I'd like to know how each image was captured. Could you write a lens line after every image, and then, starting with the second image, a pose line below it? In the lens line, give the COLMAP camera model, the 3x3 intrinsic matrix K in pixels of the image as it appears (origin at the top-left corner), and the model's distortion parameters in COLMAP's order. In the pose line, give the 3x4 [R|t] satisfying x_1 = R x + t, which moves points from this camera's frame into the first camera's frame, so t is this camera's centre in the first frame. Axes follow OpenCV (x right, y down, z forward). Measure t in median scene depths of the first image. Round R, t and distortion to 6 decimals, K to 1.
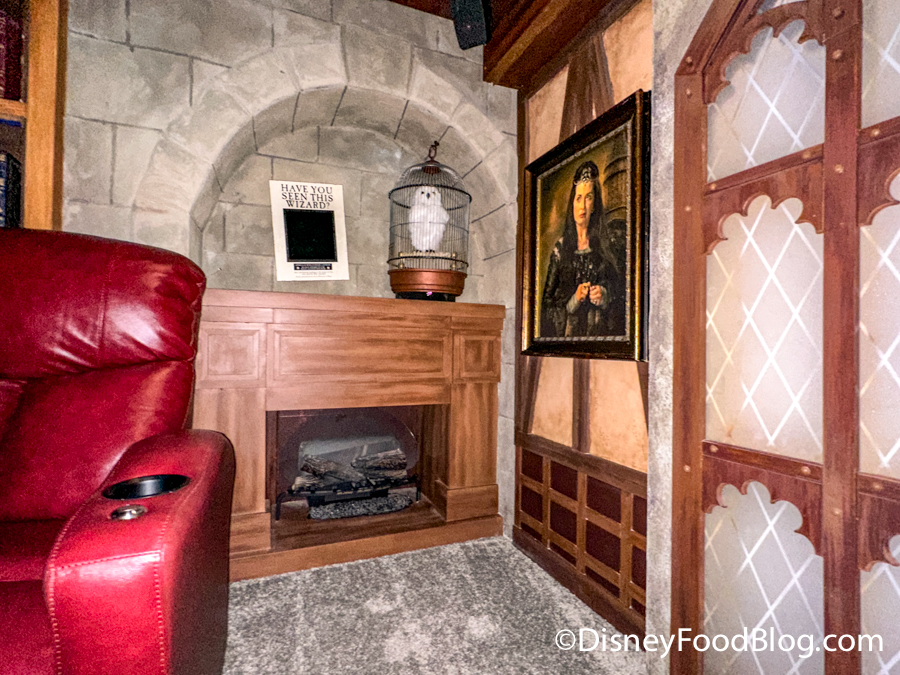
lens RADIAL K [[447.3, 0, 450.3], [0, 447.3, 335.0], [0, 0, 1]] dist [-0.000419, -0.000313]
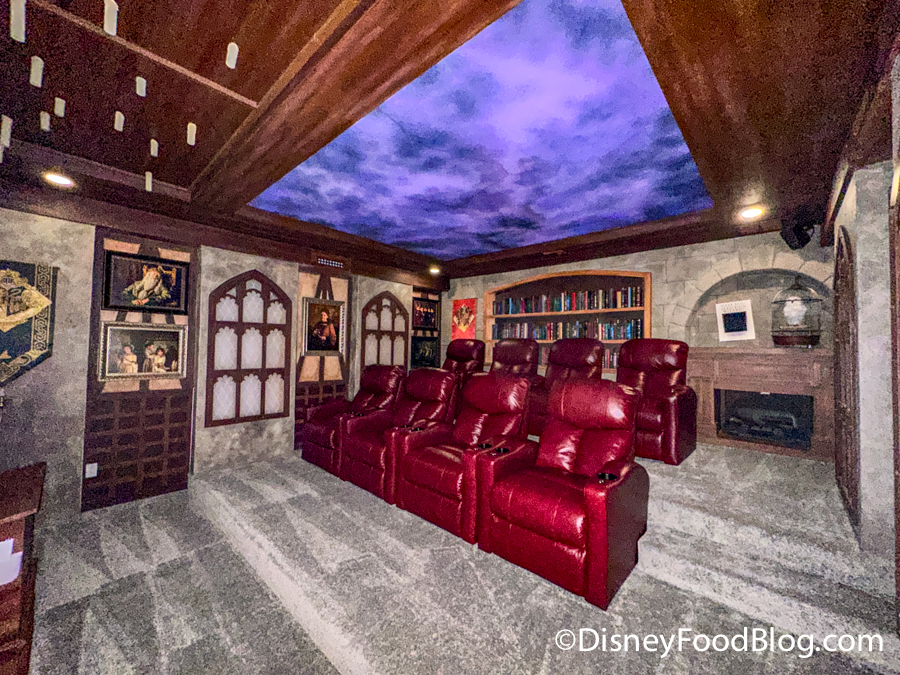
lens RADIAL K [[357.5, 0, 450.7], [0, 357.5, 340.4], [0, 0, 1]] dist [-0.003832, 0.000284]
pose [[0.406525, -0.034681, -0.912981, 0.902143], [-0.006296, 0.999149, -0.040758, -0.029568], [0.913618, 0.022318, 0.405961, -1.330614]]
